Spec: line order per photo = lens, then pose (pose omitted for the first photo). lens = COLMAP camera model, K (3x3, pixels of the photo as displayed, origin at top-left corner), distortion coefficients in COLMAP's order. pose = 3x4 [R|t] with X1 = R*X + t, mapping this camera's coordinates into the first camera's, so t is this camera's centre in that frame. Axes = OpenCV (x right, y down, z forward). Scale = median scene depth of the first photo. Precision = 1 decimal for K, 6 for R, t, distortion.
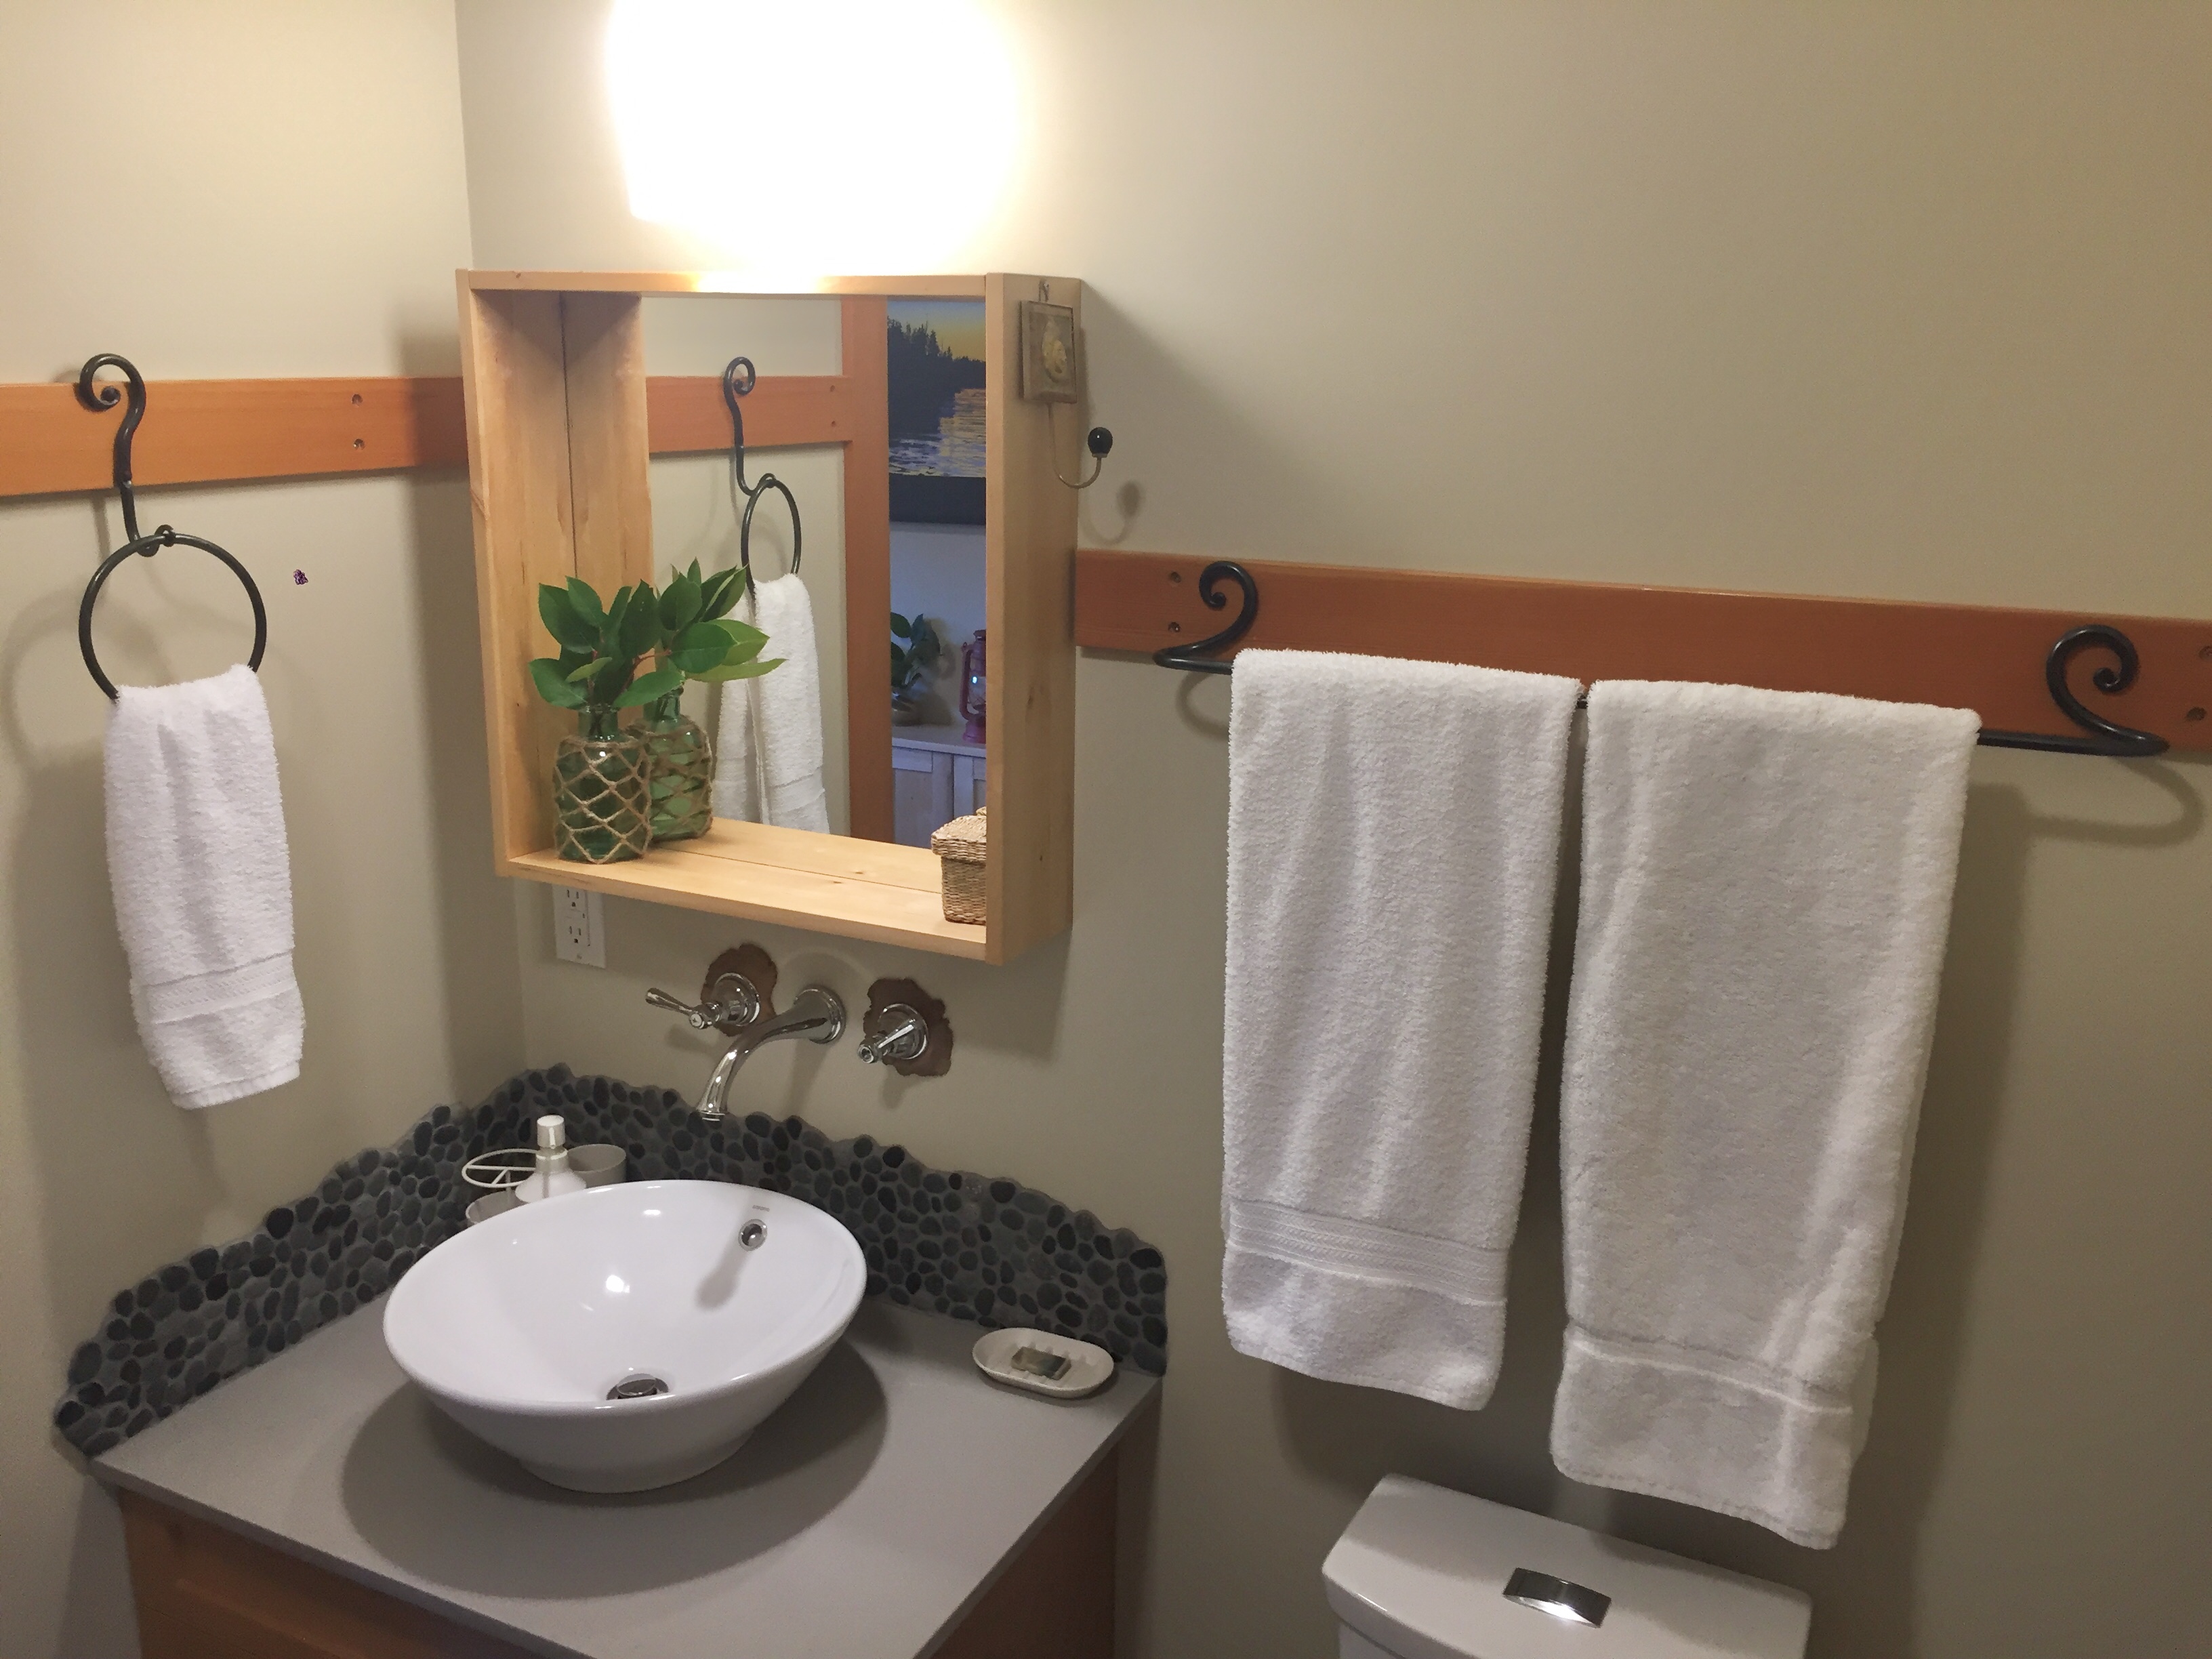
lens RADIAL K [[1891.3, 0, 1126.7], [0, 1891.3, 831.4], [0, 0, 1]] dist [0.065961, -0.095313]
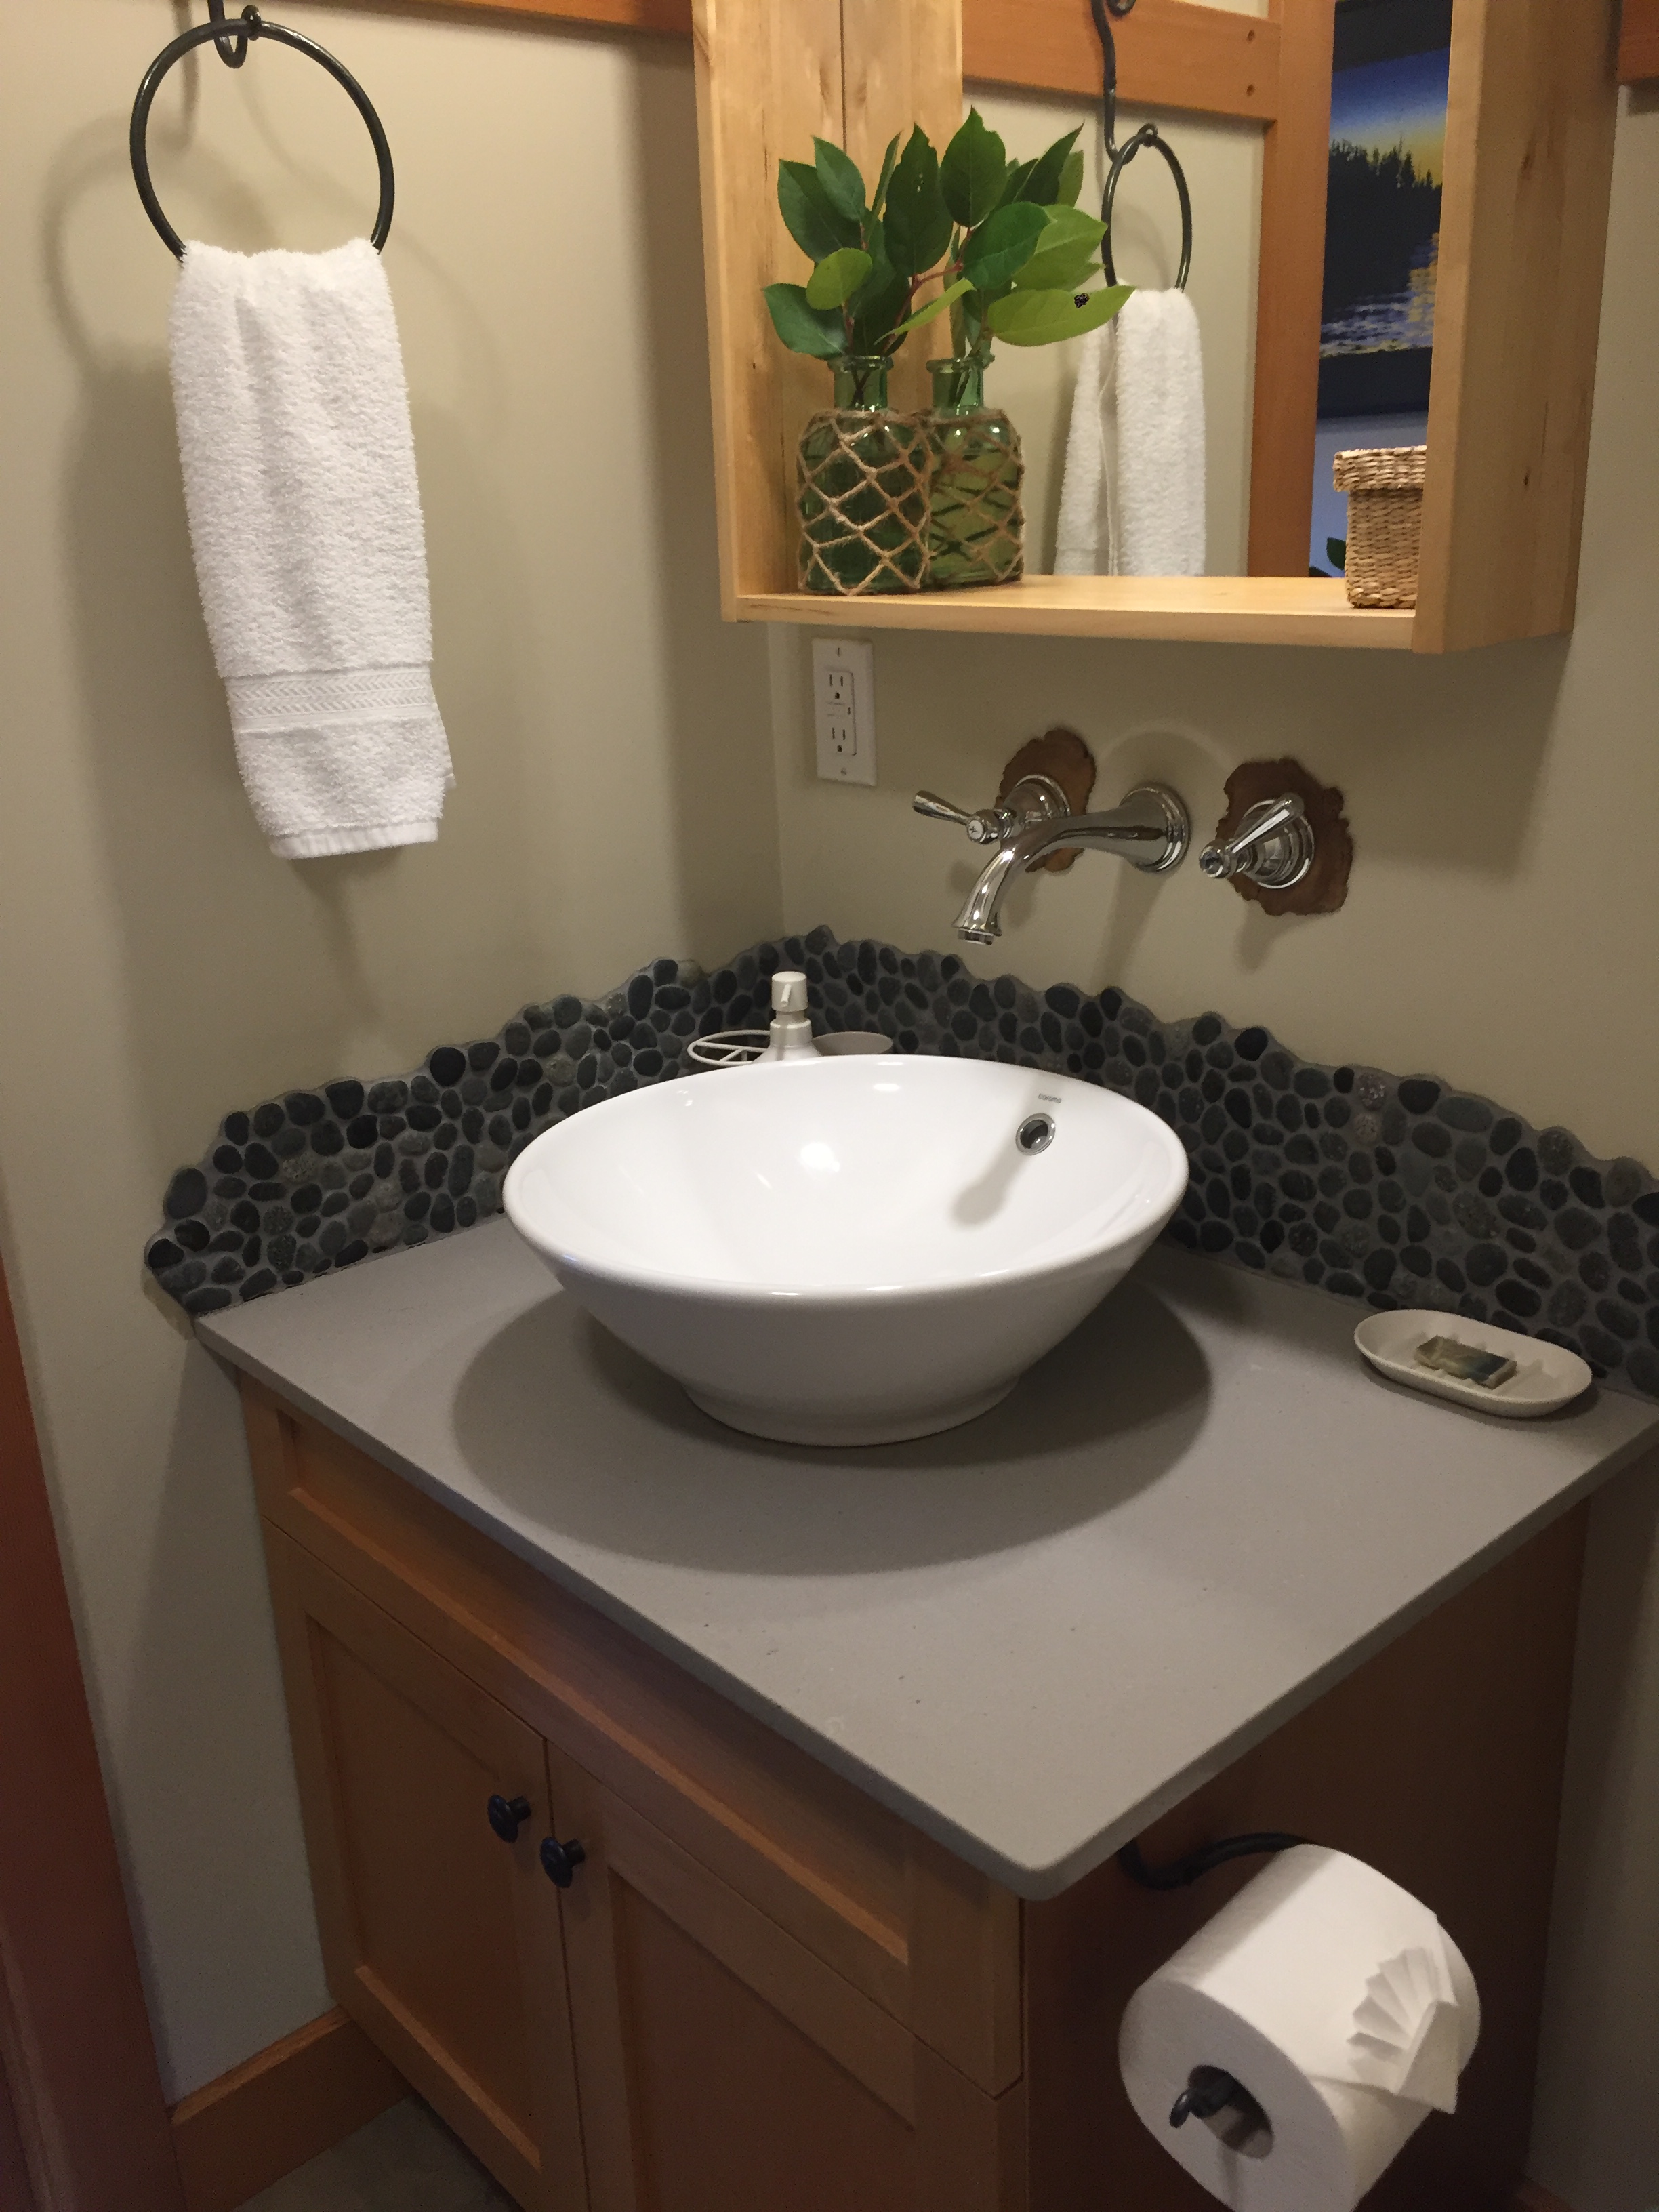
lens RADIAL K [[1891.3, 0, 835.4], [0, 1891.3, 1114.9], [0, 0, 1]] dist [0.065961, -0.095313]
pose [[0.927937, 0.067338, -0.366603, -0.012969], [-0.040329, 0.995910, 0.080849, 0.154579], [0.370548, -0.060238, 0.926858, 0.340246]]
